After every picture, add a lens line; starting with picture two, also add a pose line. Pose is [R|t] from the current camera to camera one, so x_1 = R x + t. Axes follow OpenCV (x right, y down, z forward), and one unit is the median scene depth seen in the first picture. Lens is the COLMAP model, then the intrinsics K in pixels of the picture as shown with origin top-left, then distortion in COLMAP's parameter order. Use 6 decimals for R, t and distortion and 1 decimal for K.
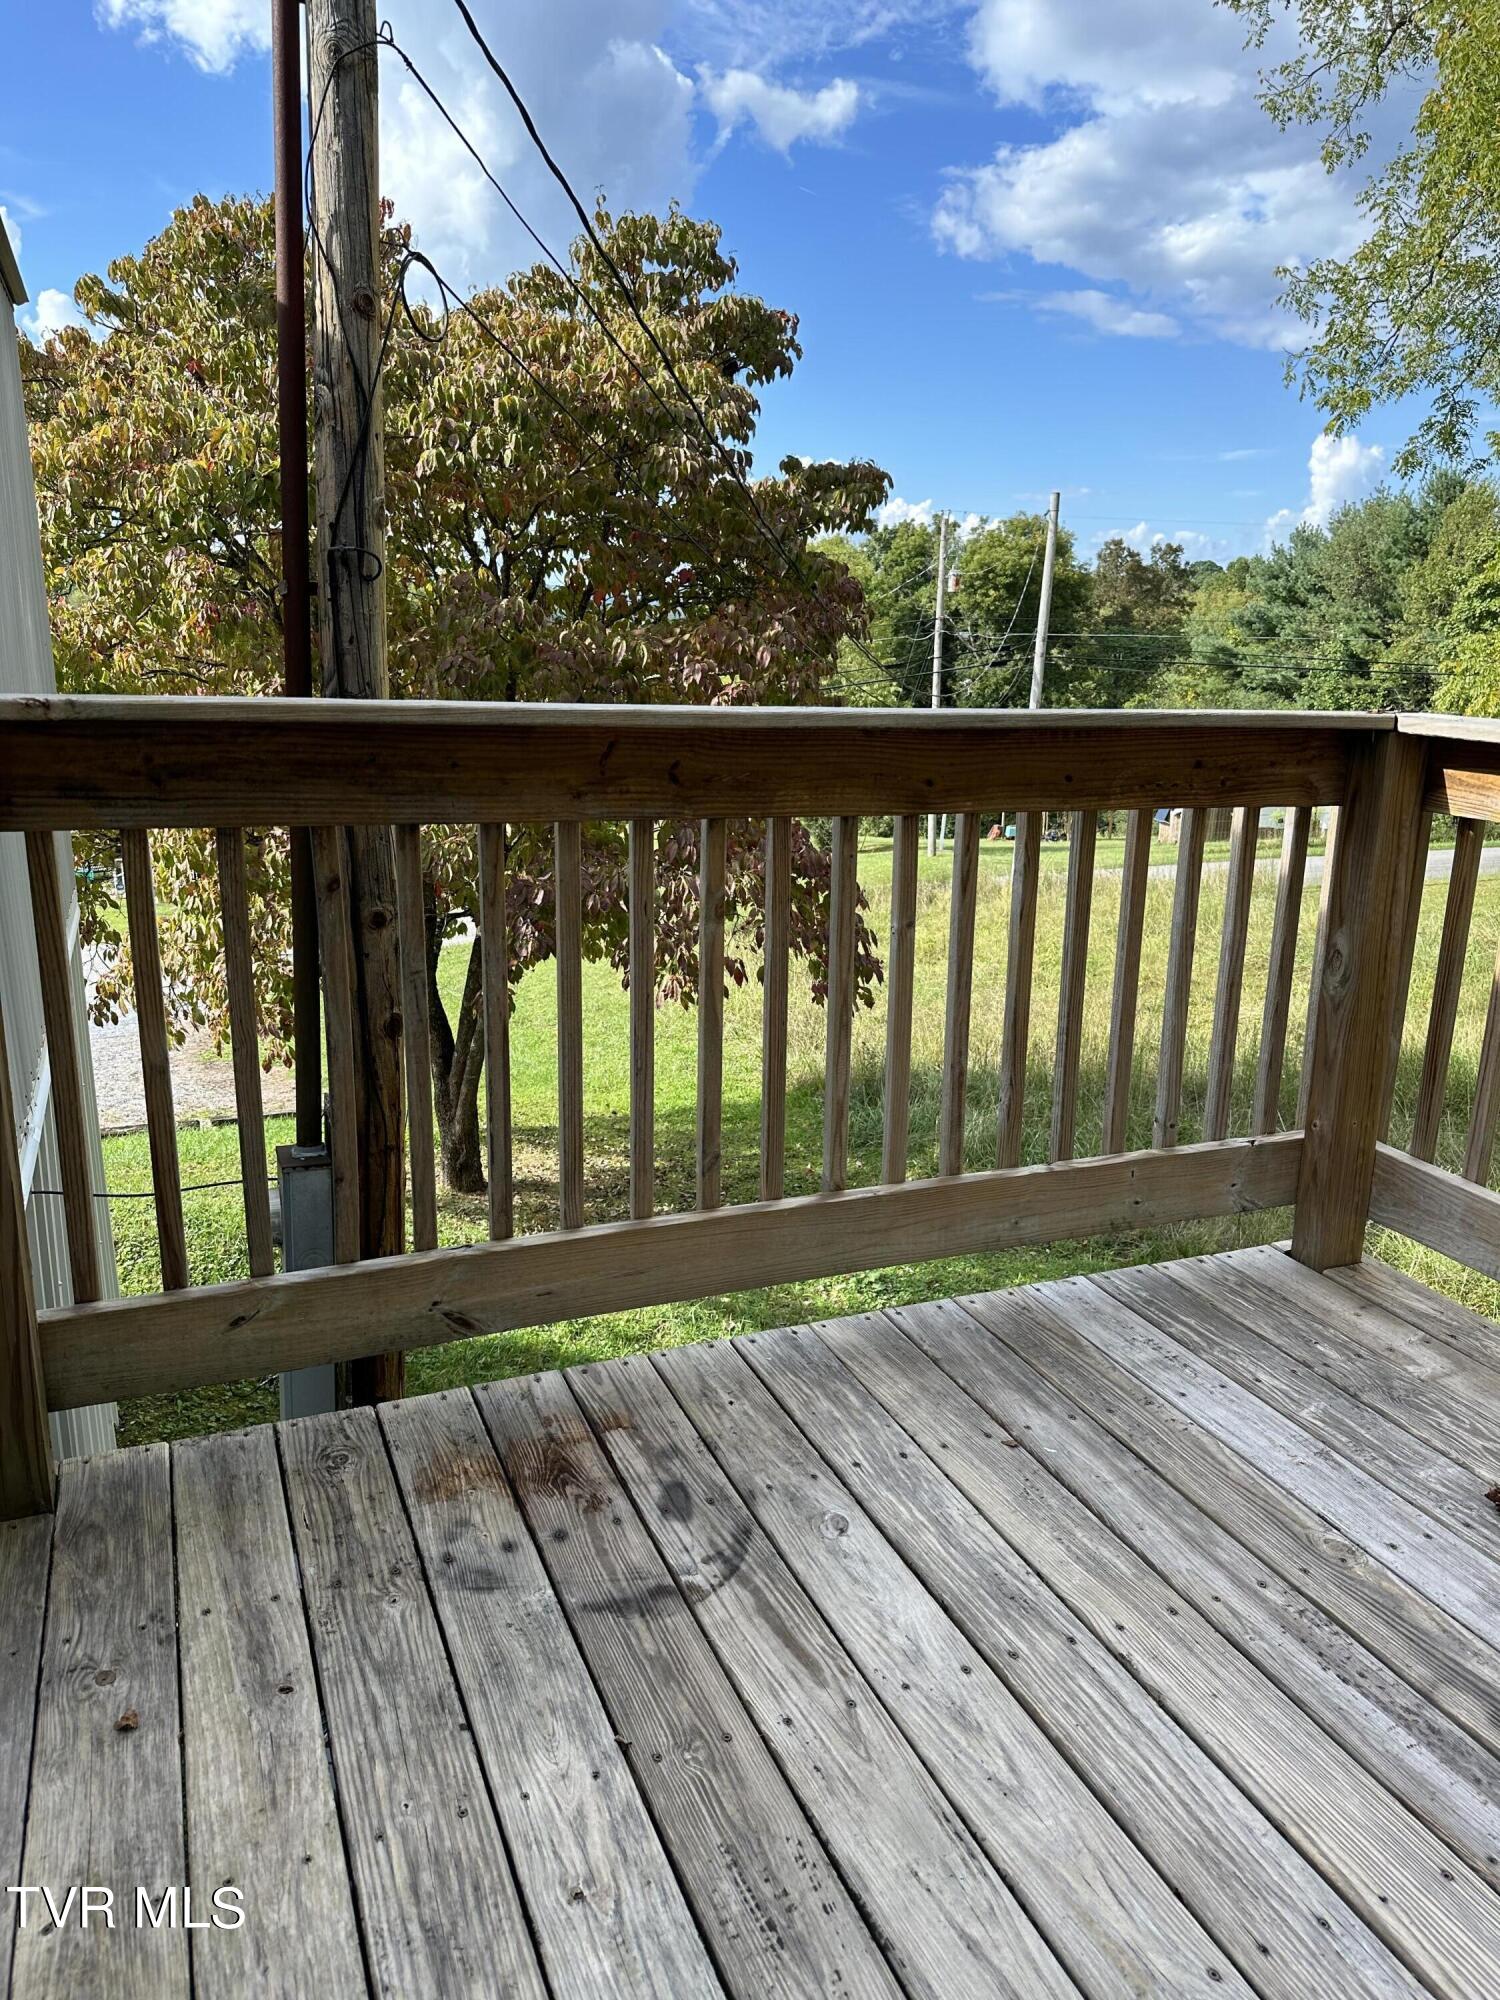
lens RADIAL K [[1441.9, 0, 750.0], [0, 1441.9, 1000.0], [0, 0, 1]] dist [0.005280, 0.004035]
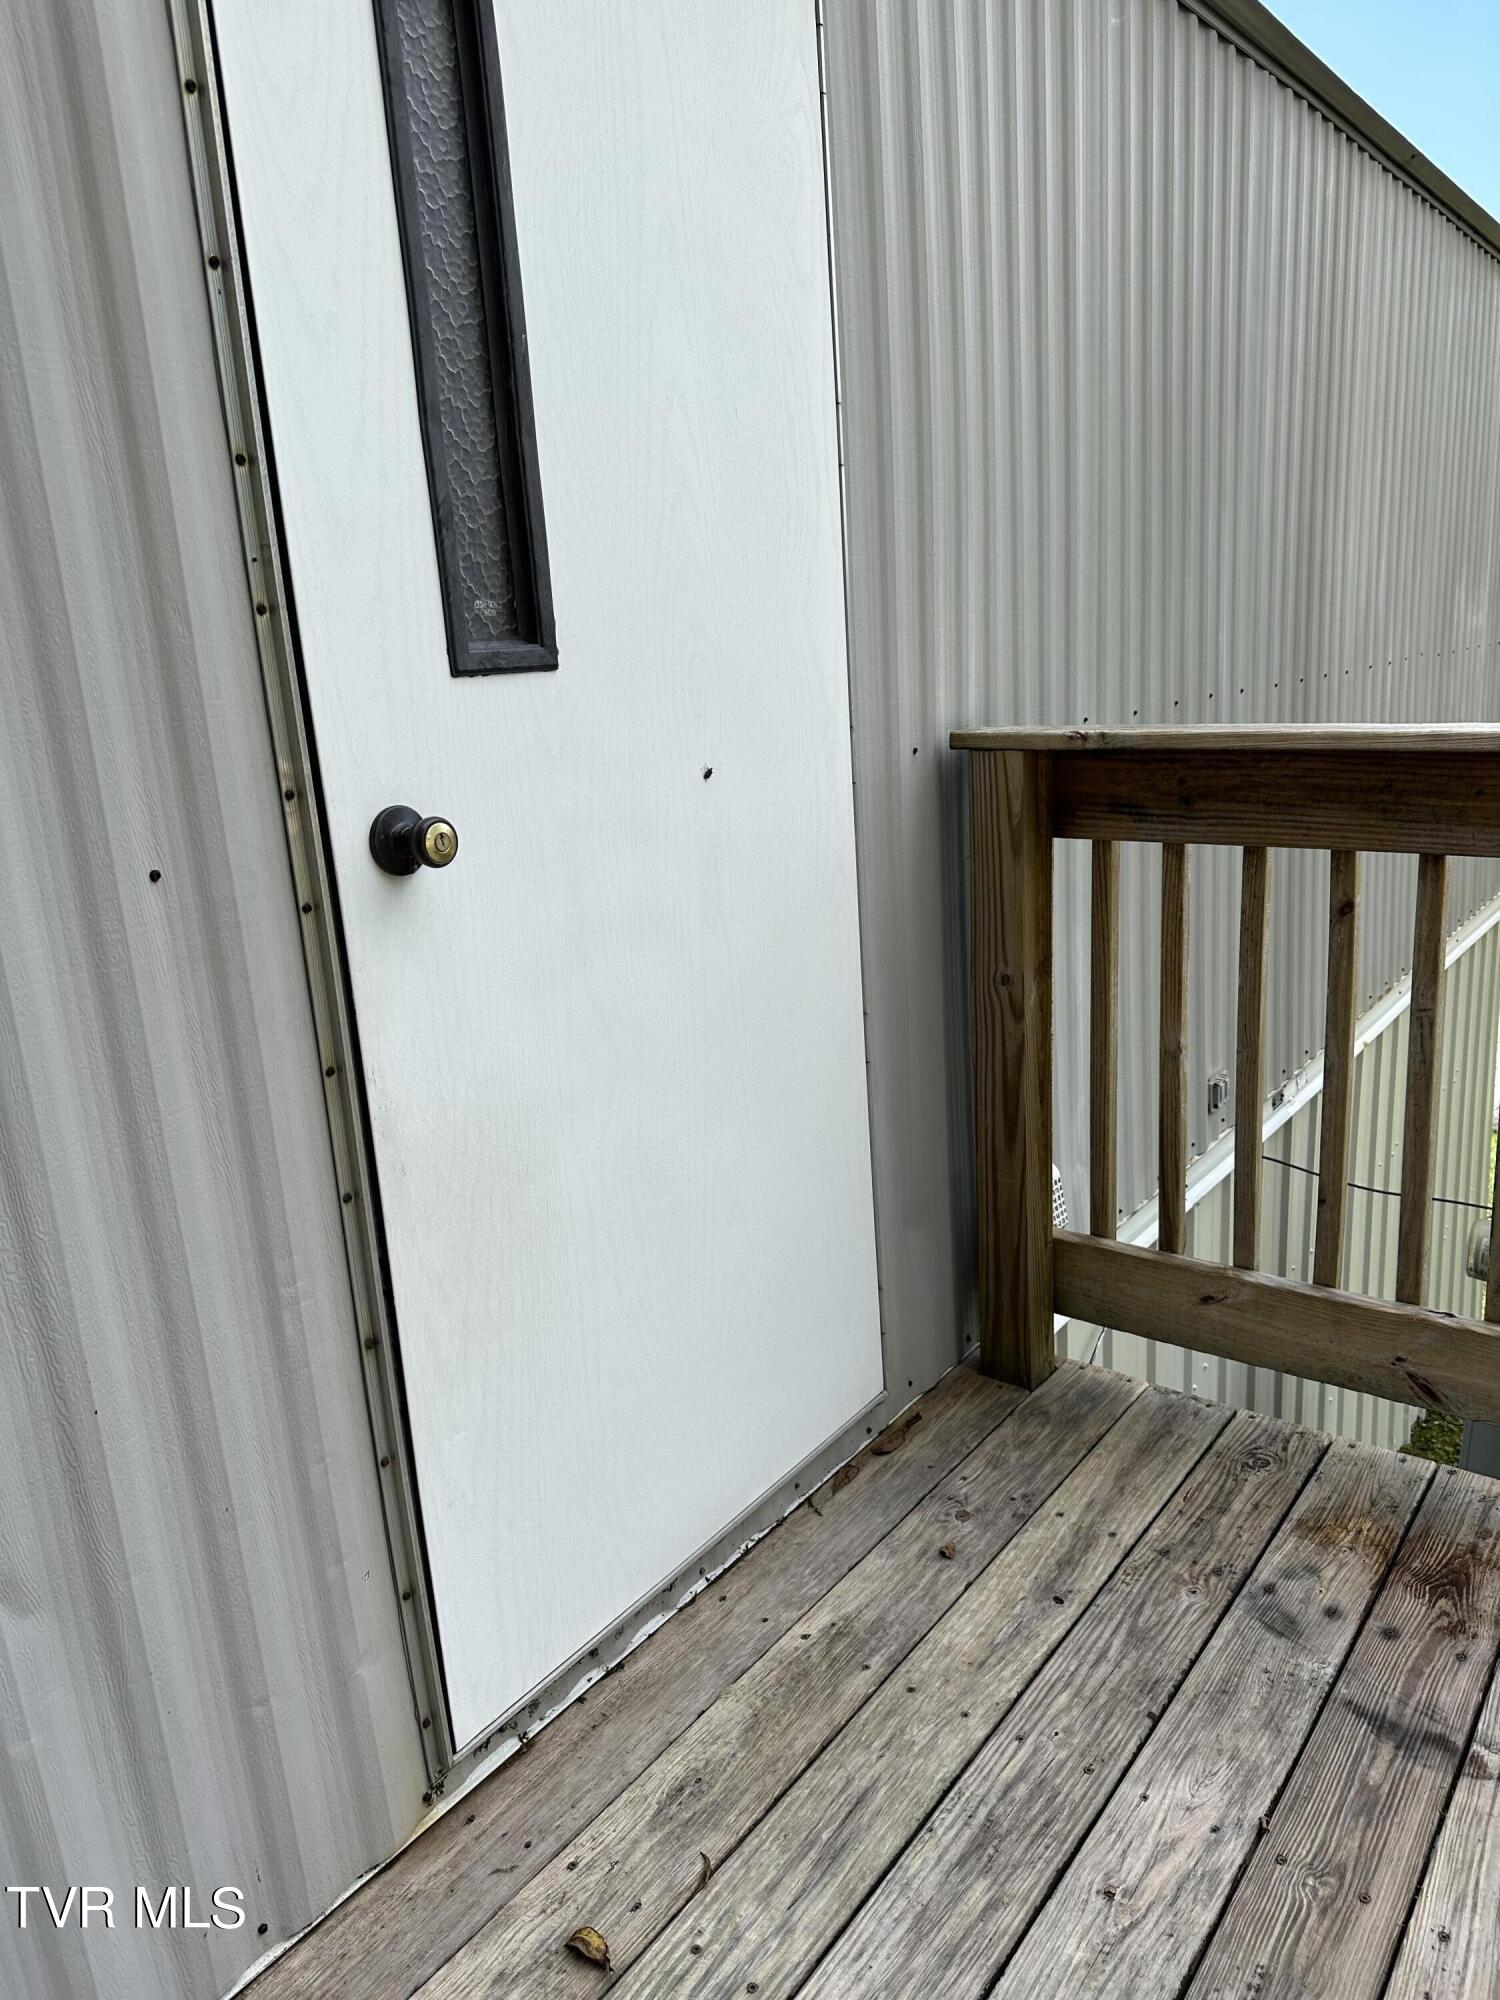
lens RADIAL K [[1441.9, 0, 750.0], [0, 1441.9, 1000.0], [0, 0, 1]] dist [0.005280, 0.004035]
pose [[0.517958, 0.175775, -0.837152, 0.419346], [-0.167898, 0.980514, 0.101996, -0.064243], [0.838767, 0.087727, 0.537377, 0.133929]]
